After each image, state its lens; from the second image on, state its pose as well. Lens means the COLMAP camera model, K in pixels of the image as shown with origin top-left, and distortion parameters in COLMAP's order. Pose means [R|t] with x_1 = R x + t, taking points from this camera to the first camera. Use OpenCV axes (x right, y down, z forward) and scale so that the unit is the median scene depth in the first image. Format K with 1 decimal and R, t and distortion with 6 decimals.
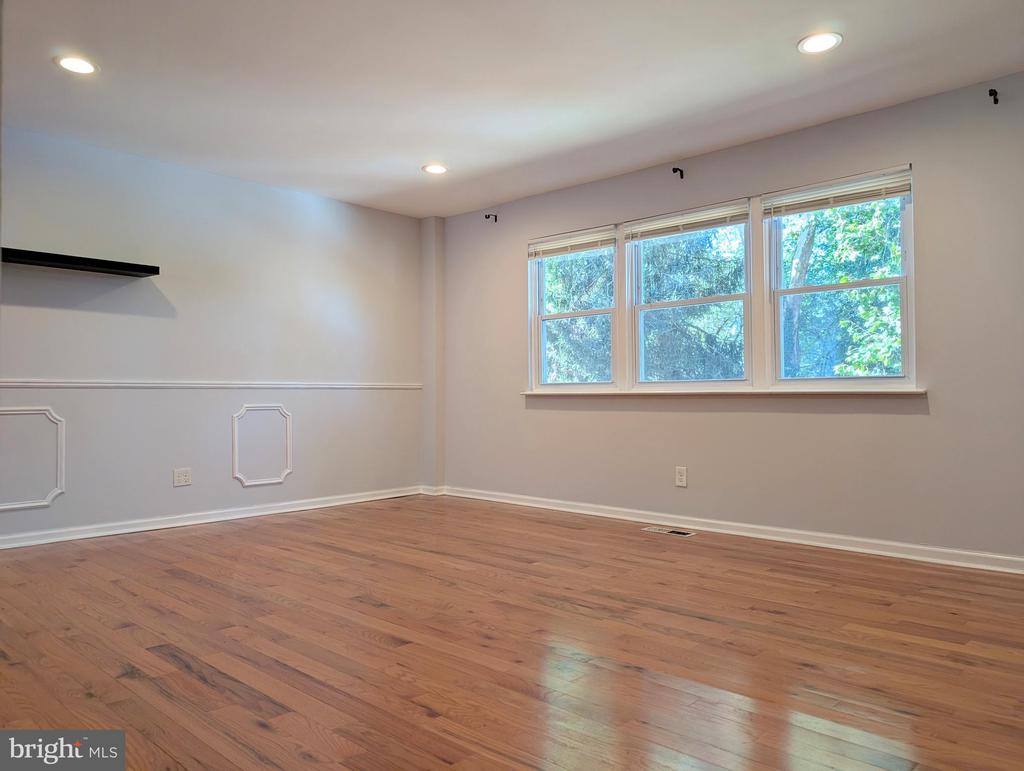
lens RADIAL K [[726.8, 0, 512.1], [0, 726.8, 386.6], [0, 0, 1]] dist [0.021463, -0.002711]
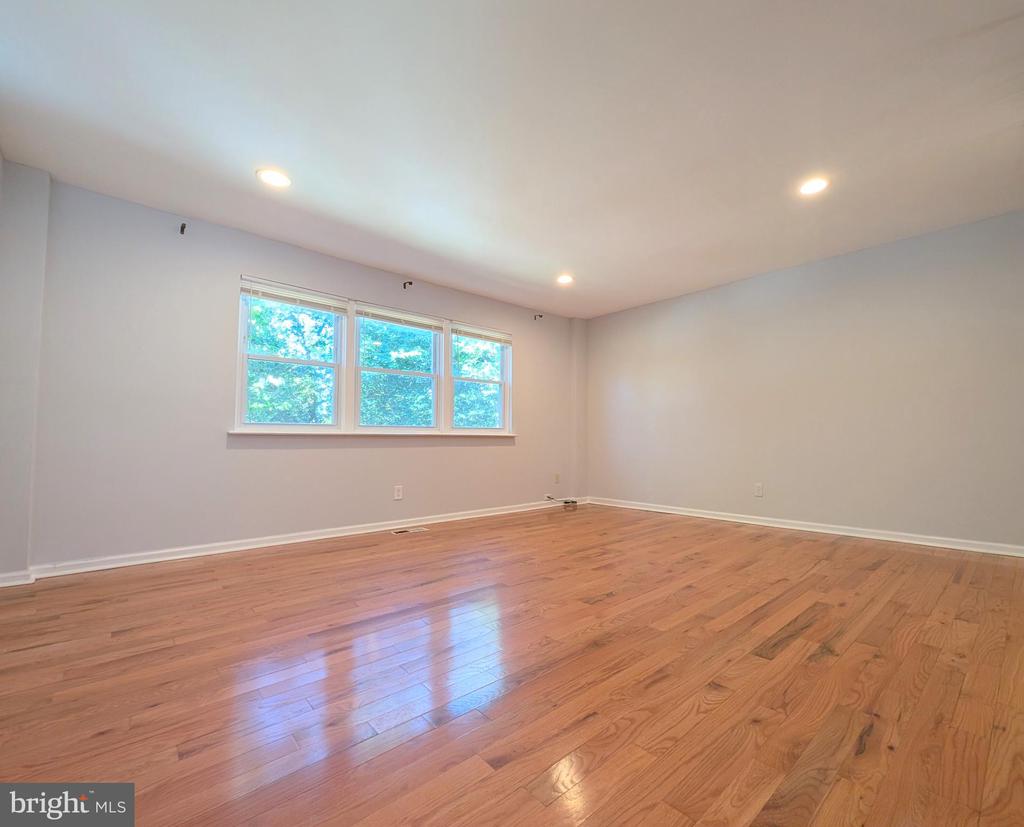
lens RADIAL K [[460.2, 0, 512.3], [0, 460.2, 414.3], [0, 0, 1]] dist [0.004206, 0.000112]
pose [[0.087059, 0.056117, 0.994621, -1.132680], [-0.018048, 0.998337, -0.054747, 0.025805], [-0.996040, -0.013185, 0.087927, 1.204205]]
